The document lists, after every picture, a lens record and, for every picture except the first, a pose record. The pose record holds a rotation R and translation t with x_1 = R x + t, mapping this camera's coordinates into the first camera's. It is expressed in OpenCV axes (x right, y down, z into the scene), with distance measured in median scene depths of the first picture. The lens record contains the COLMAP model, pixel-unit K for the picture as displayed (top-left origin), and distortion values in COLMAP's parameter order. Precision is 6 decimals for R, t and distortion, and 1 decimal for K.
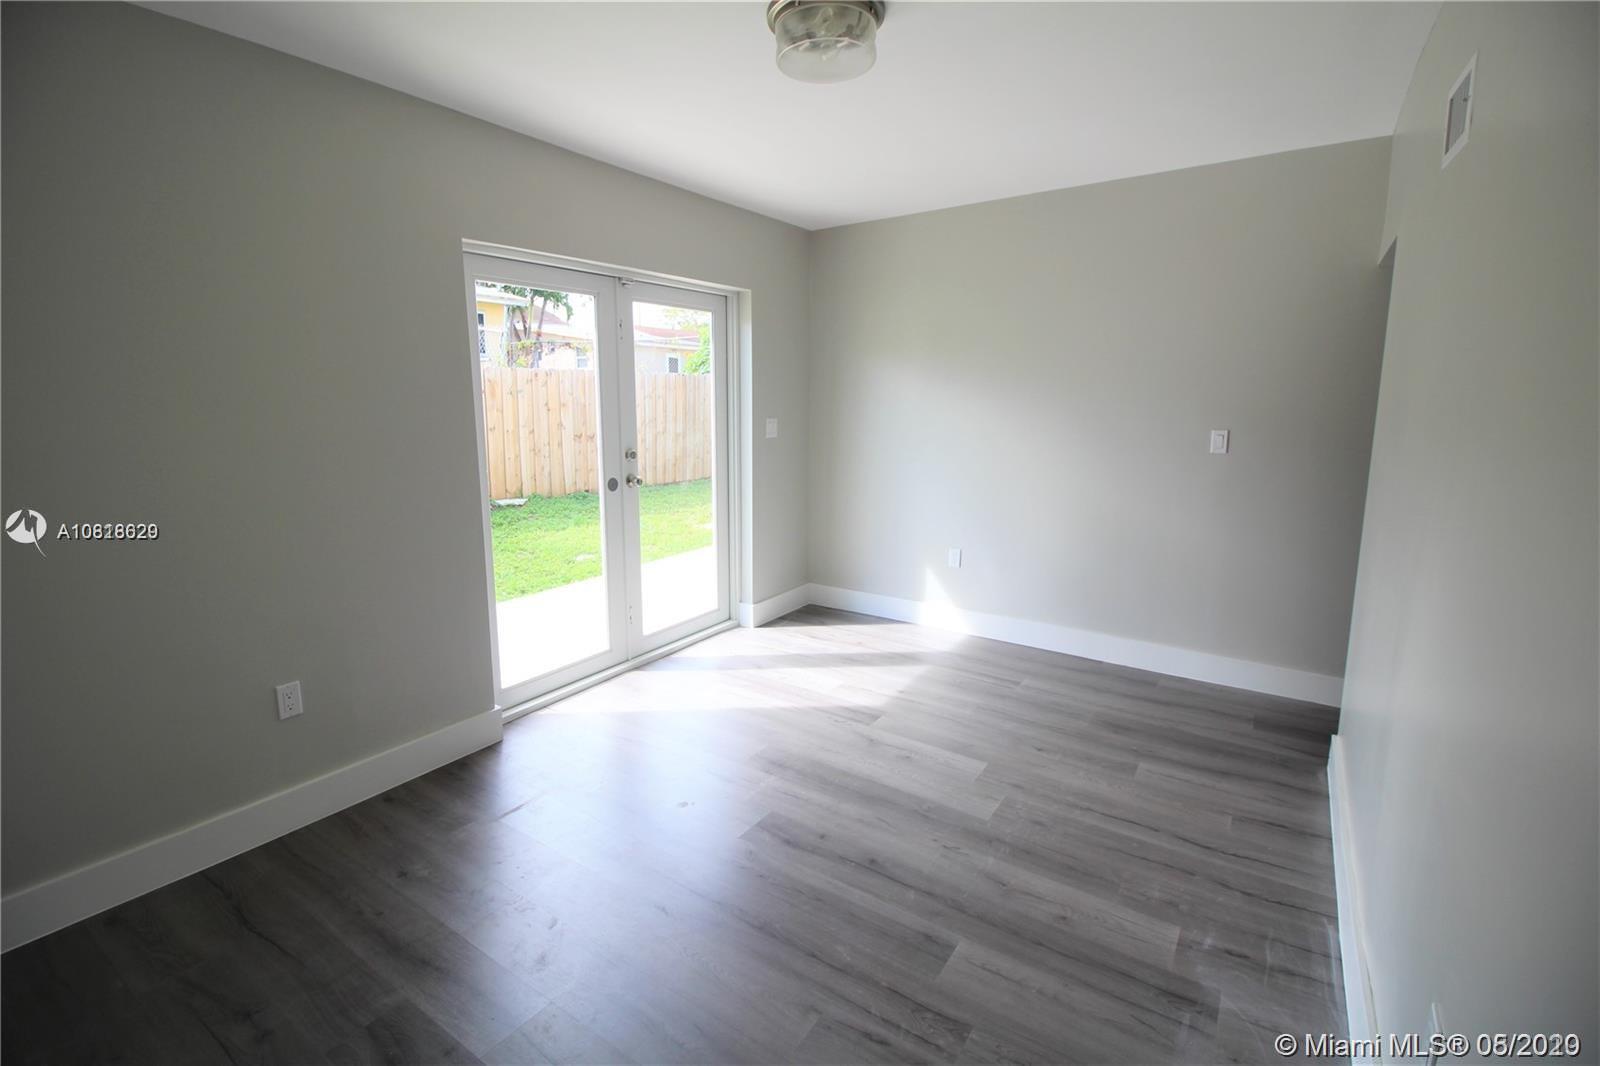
lens RADIAL K [[735.6, 0, 795.0], [0, 735.6, 522.2], [0, 0, 1]] dist [0.003537, -0.016008]
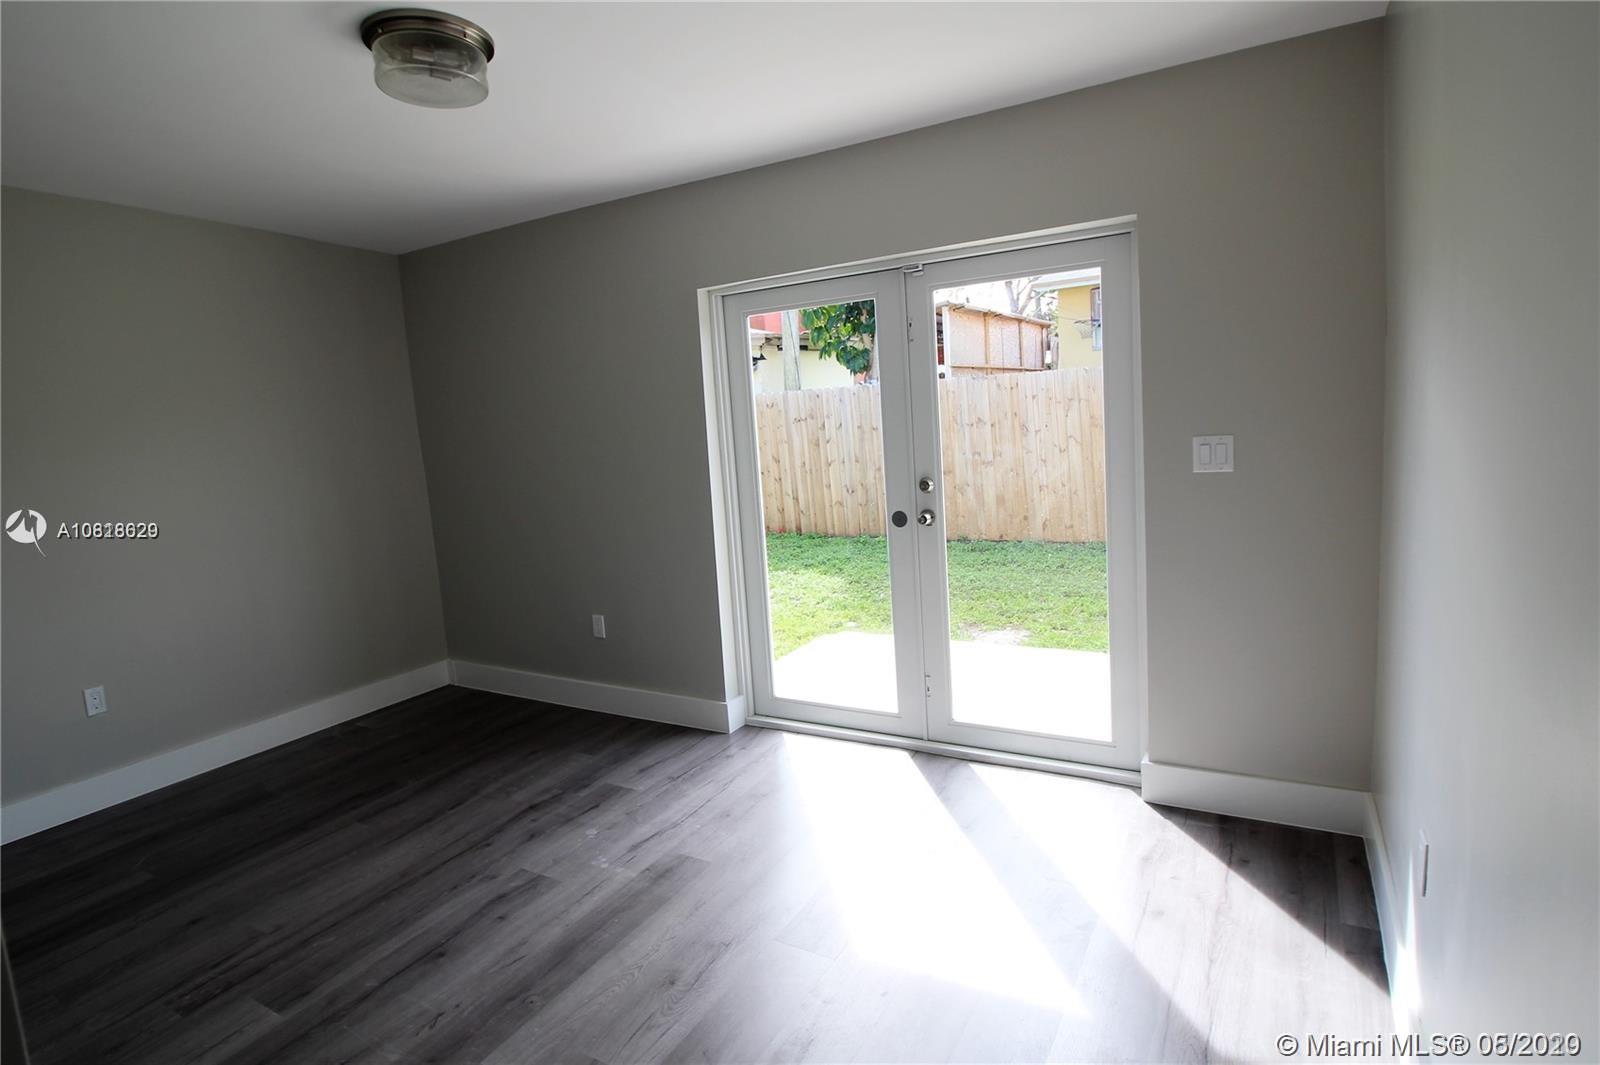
lens RADIAL K [[834.6, 0, 800.0], [0, 834.6, 532.5], [0, 0, 1]] dist [0.001441, -0.015340]
pose [[0.060873, 0.129917, -0.989654, 0.756928], [-0.113576, 0.985955, 0.122445, -0.156050], [0.991663, 0.104947, 0.074774, 0.922162]]
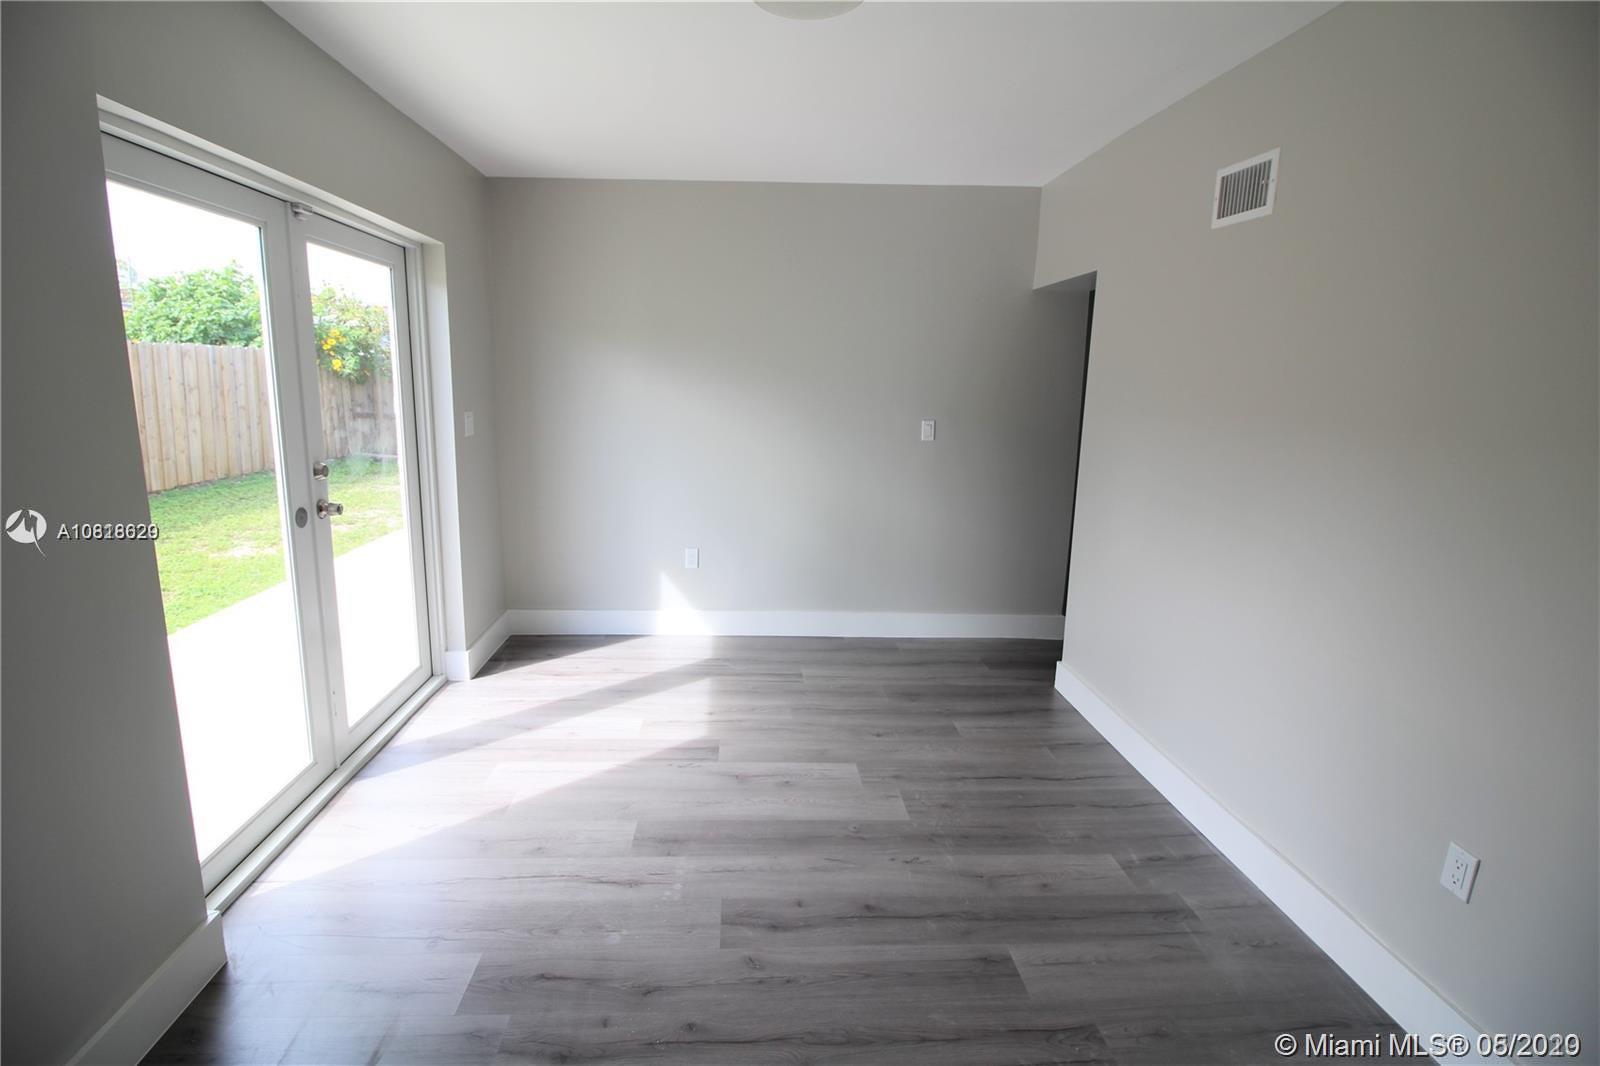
lens RADIAL K [[735.6, 0, 795.0], [0, 735.6, 522.2], [0, 0, 1]] dist [0.003537, -0.016008]
pose [[0.790623, -0.099118, 0.604227, -0.332456], [0.084341, 0.995034, 0.052867, -0.049928], [-0.606467, 0.009163, 0.795056, 0.230116]]
